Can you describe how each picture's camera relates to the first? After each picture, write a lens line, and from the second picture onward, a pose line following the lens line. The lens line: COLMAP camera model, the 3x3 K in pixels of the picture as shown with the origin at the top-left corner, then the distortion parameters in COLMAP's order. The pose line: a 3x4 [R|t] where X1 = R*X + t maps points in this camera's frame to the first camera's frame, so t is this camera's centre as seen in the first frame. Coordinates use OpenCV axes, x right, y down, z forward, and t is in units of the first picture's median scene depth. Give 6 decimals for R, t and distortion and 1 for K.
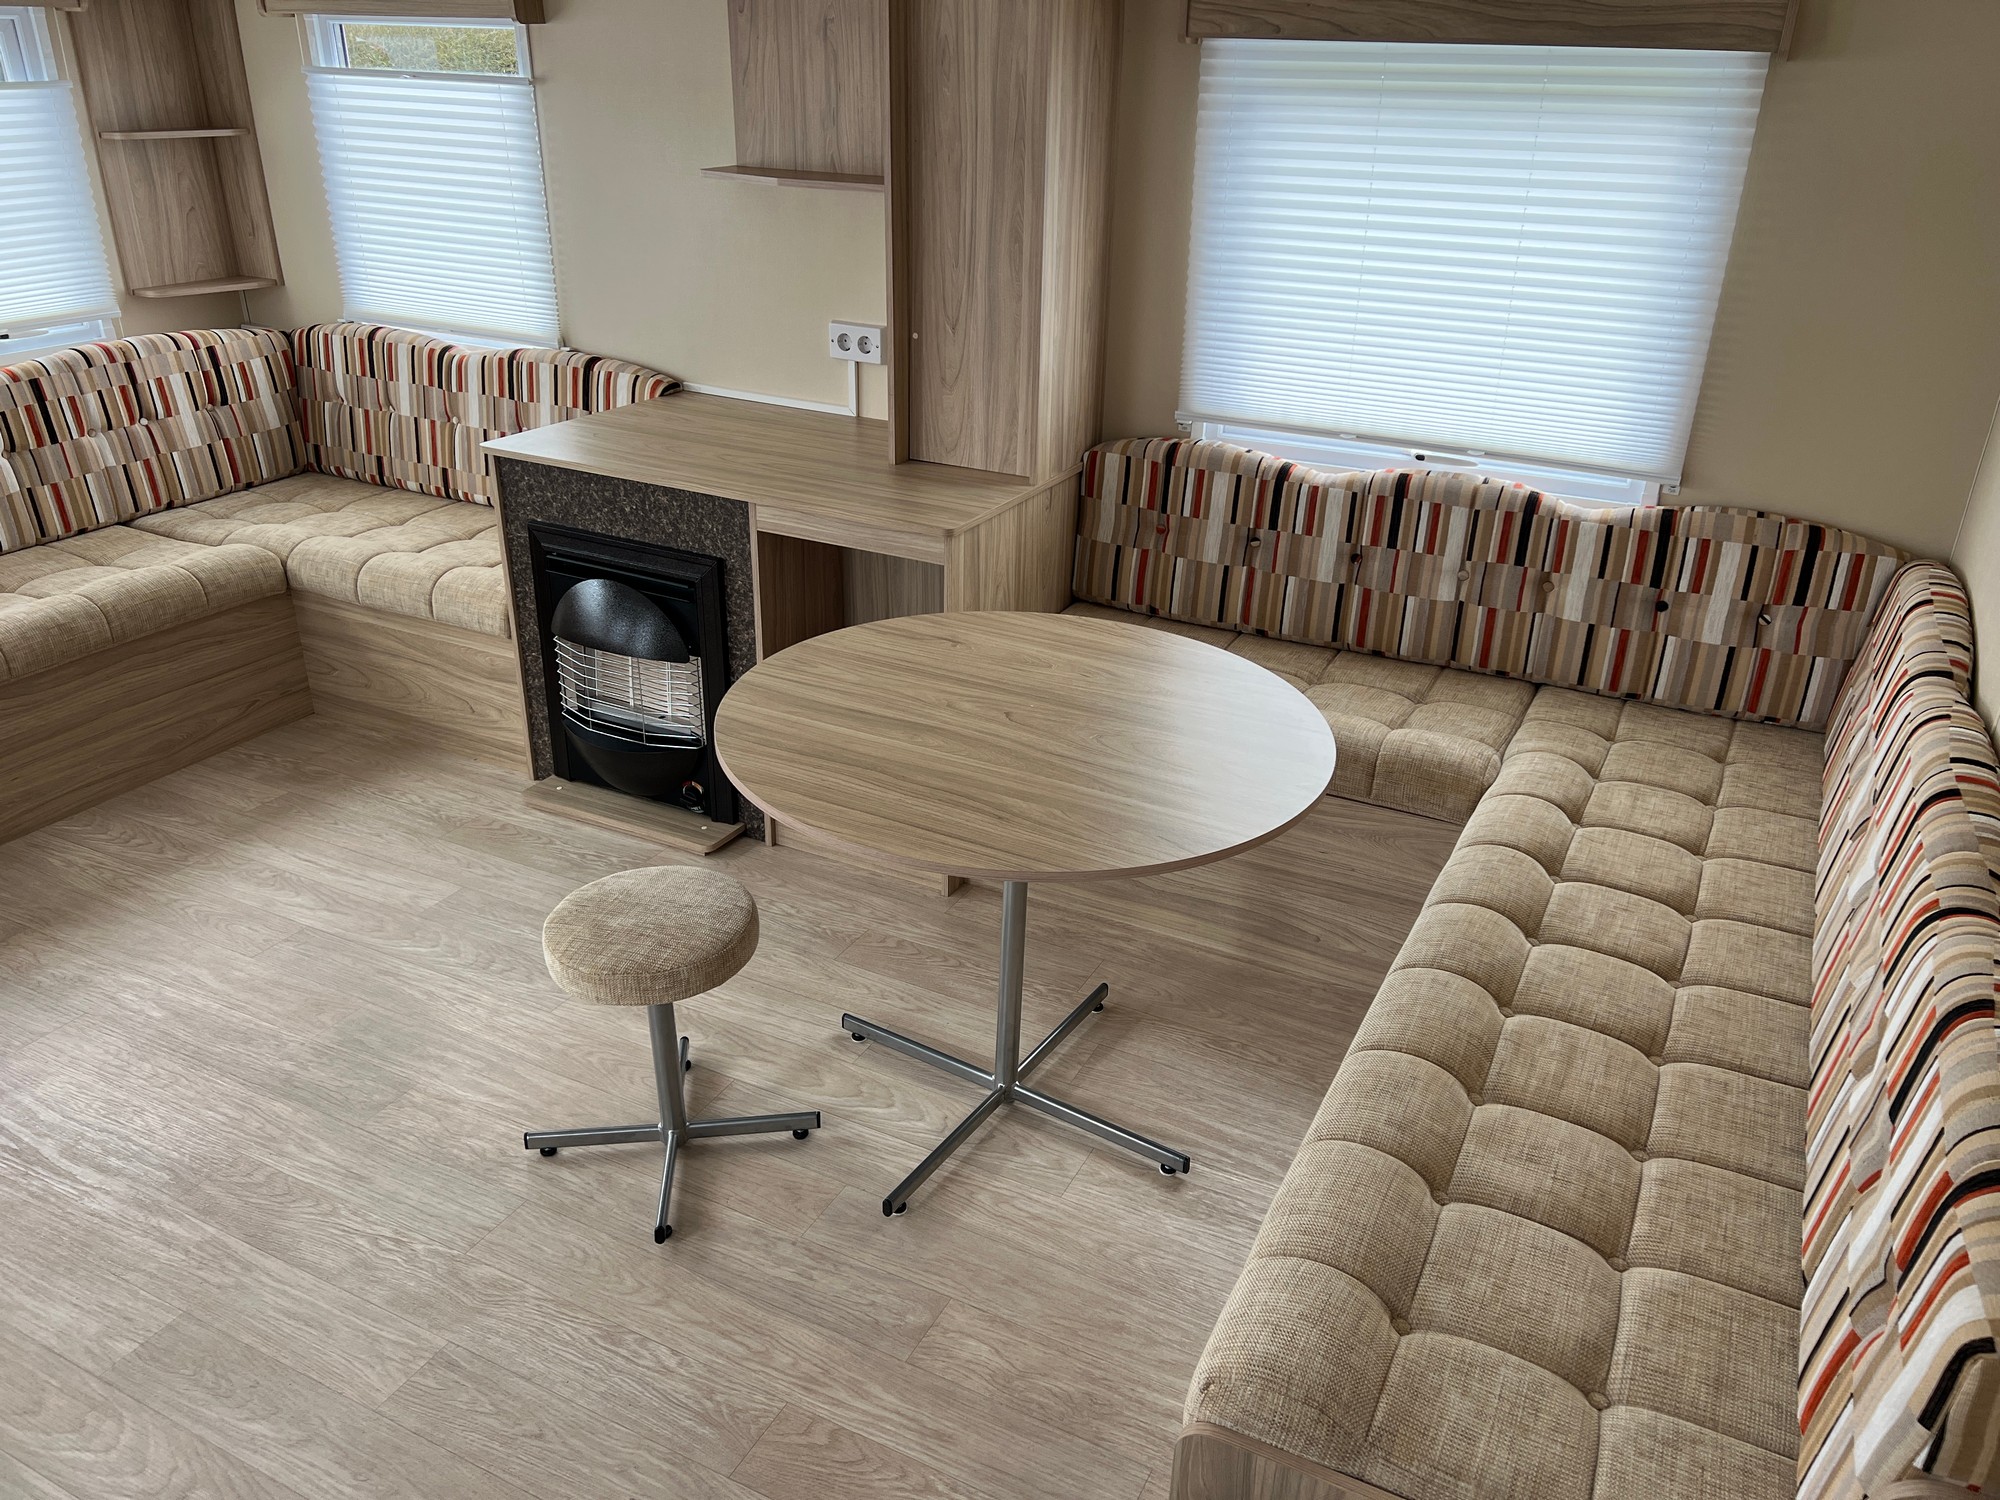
lens RADIAL K [[1488.4, 0, 1009.9], [0, 1488.4, 741.9], [0, 0, 1]] dist [0.054529, -0.073923]
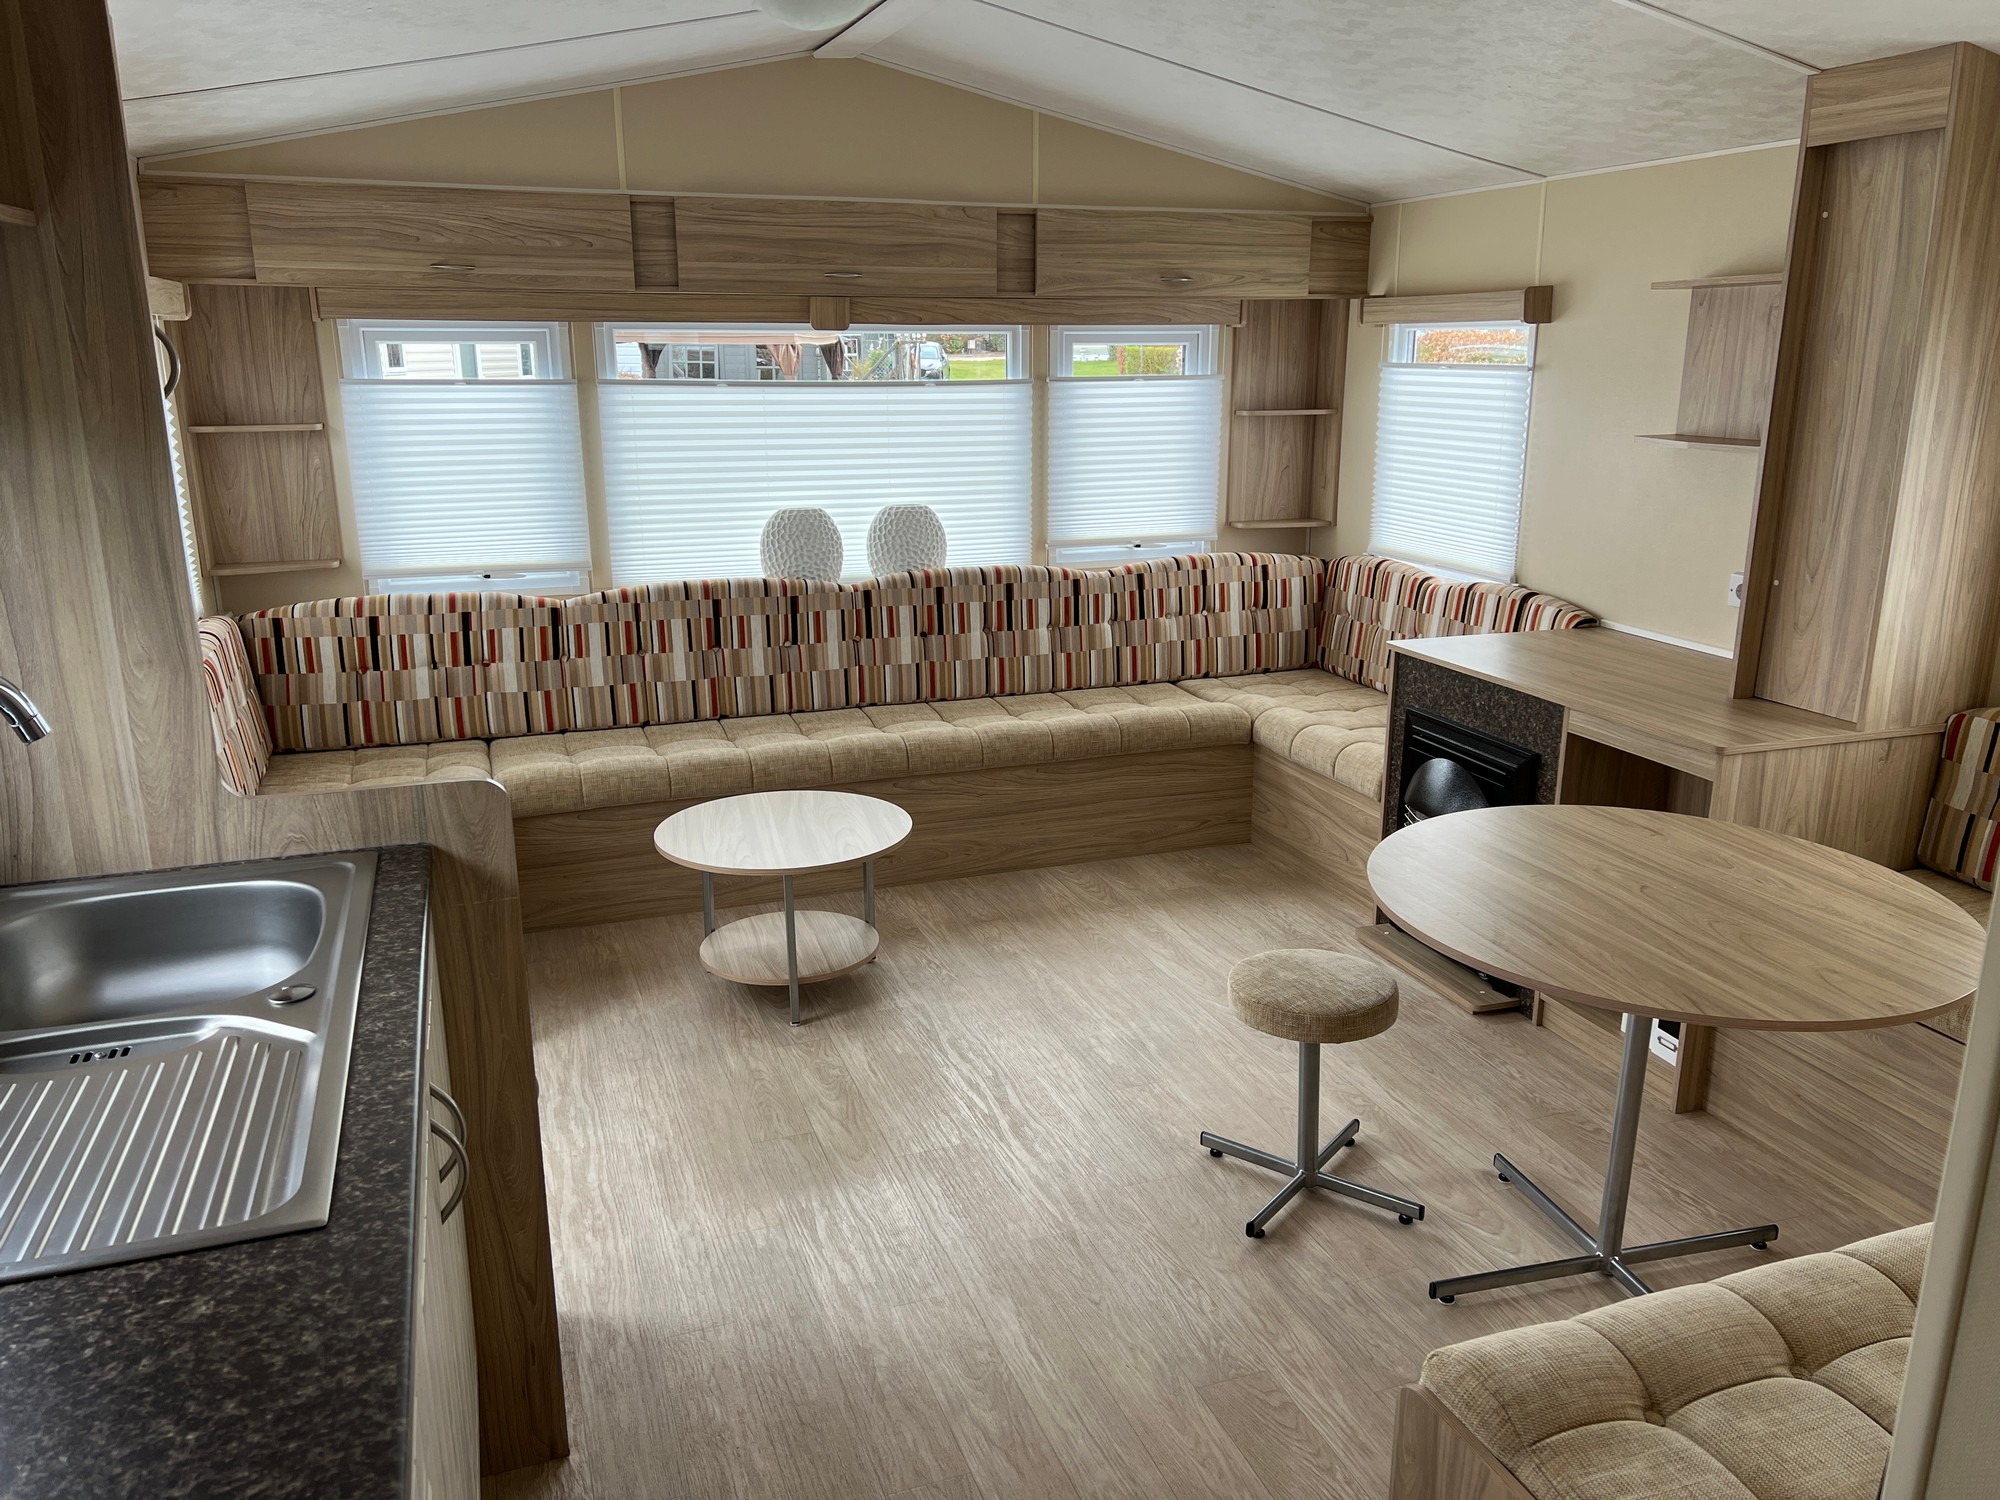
lens RADIAL K [[1487.1, 0, 1000.0], [0, 1487.1, 750.0], [0, 0, 1]] dist [0.067384, -0.089991]
pose [[0.717271, 0.154085, -0.679544, 0.250387], [-0.274150, 0.958994, -0.071921, 0.059563], [0.640596, 0.237884, 0.730101, -0.082158]]
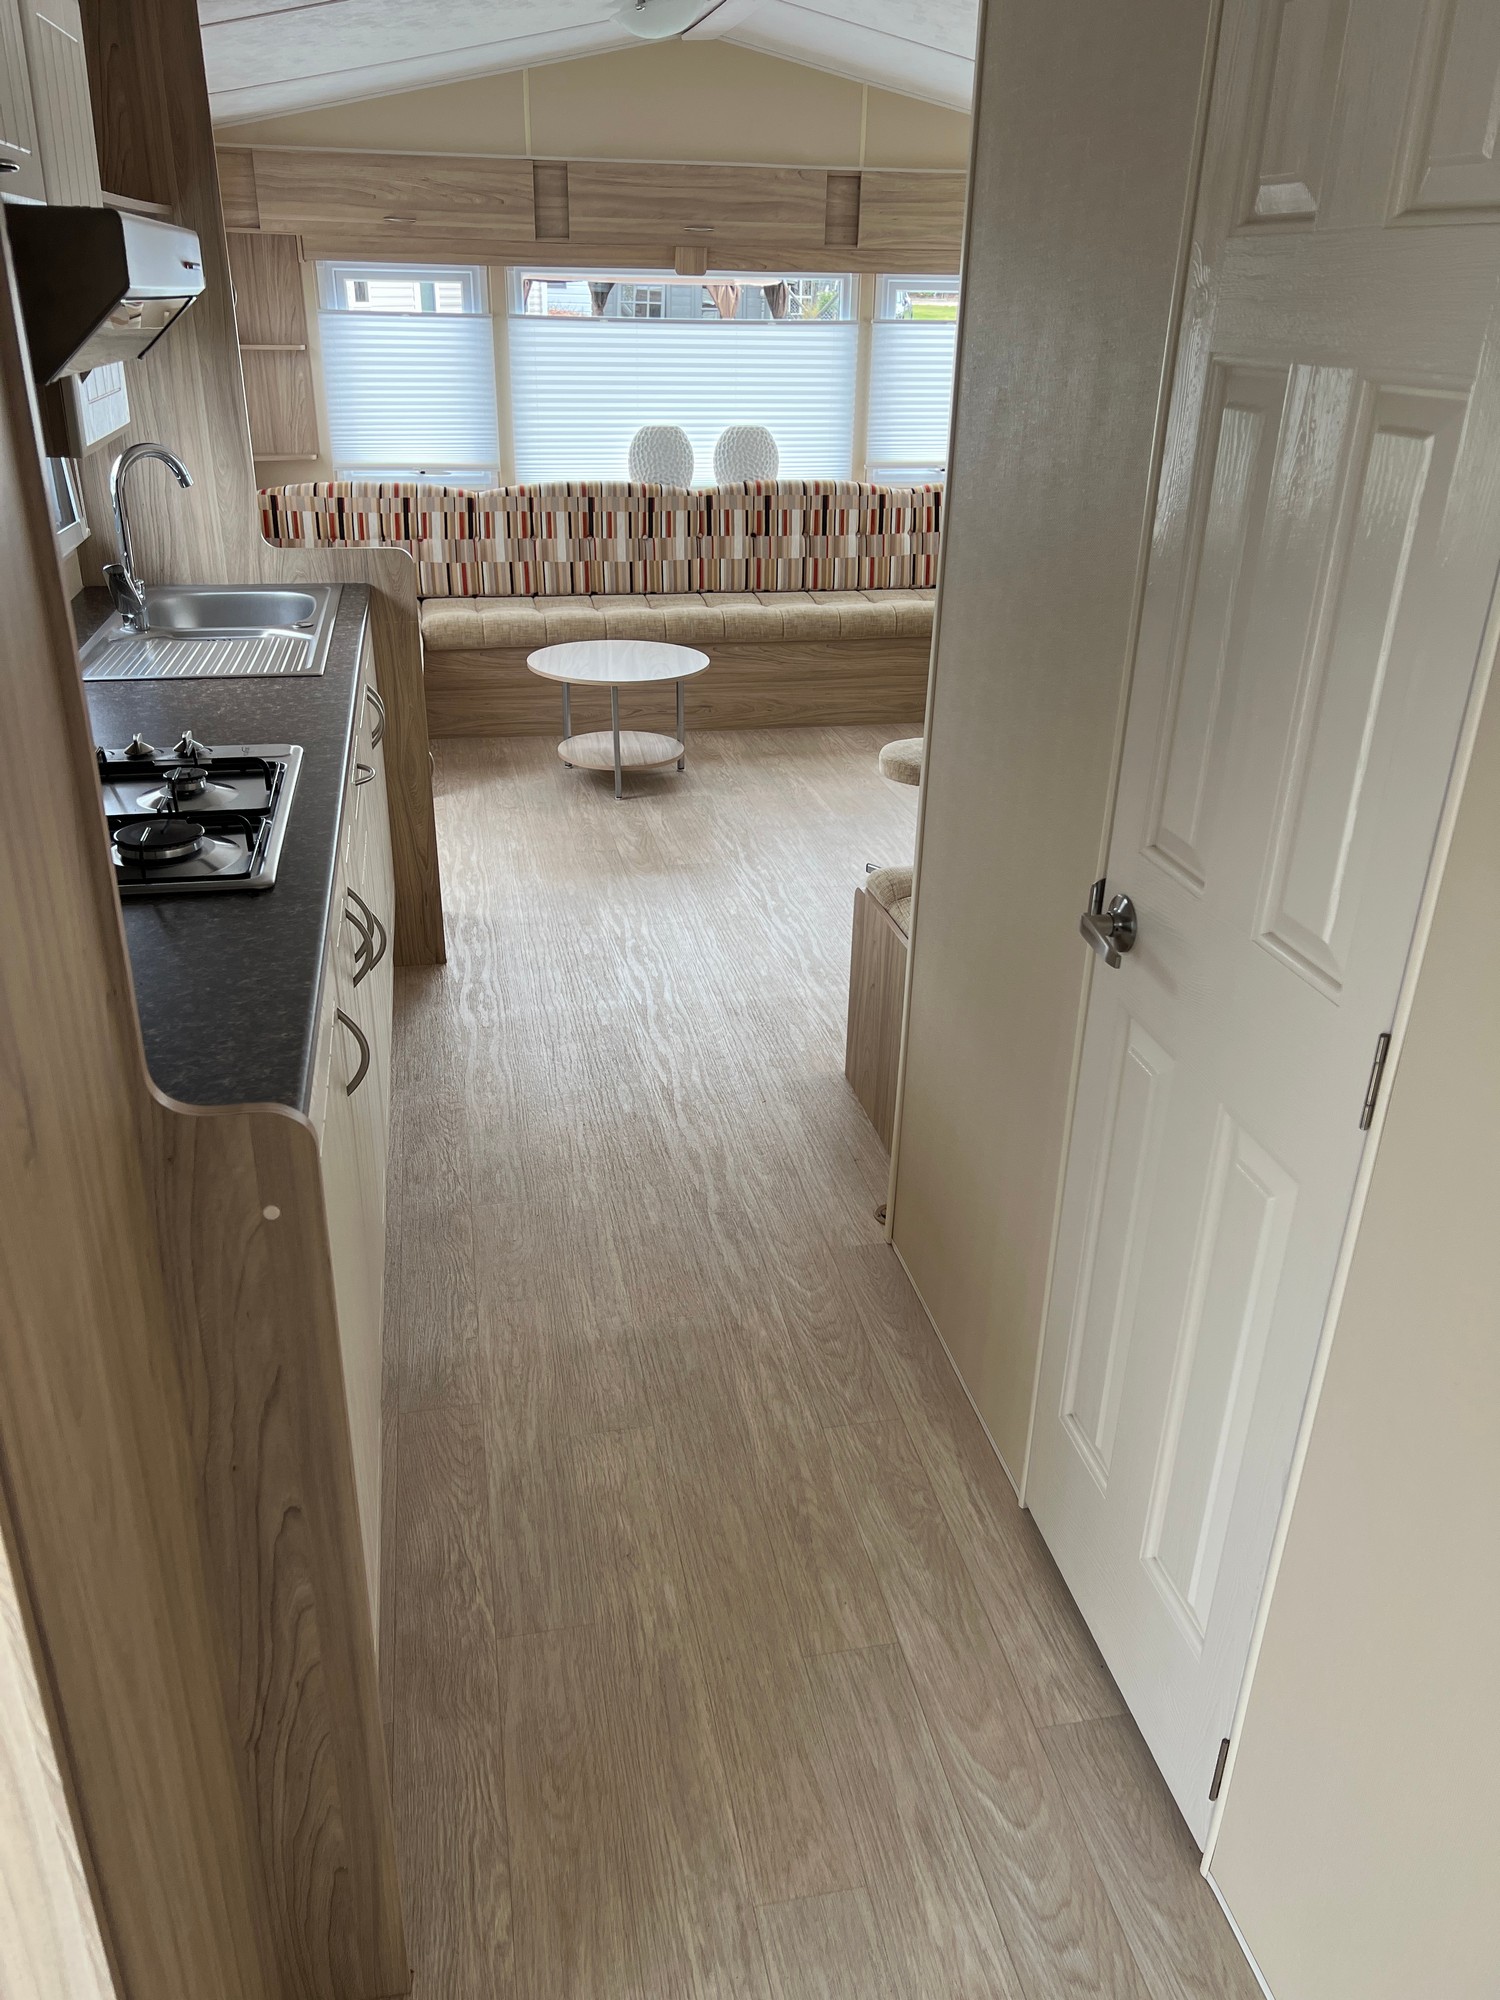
lens RADIAL K [[1488.4, 0, 735.6], [0, 1488.4, 998.9], [0, 0, 1]] dist [0.054529, -0.073923]
pose [[0.605169, 0.326103, -0.726242, 0.682163], [-0.335161, 0.931831, 0.139133, 0.146478], [0.722106, 0.159209, 0.673212, -0.253055]]
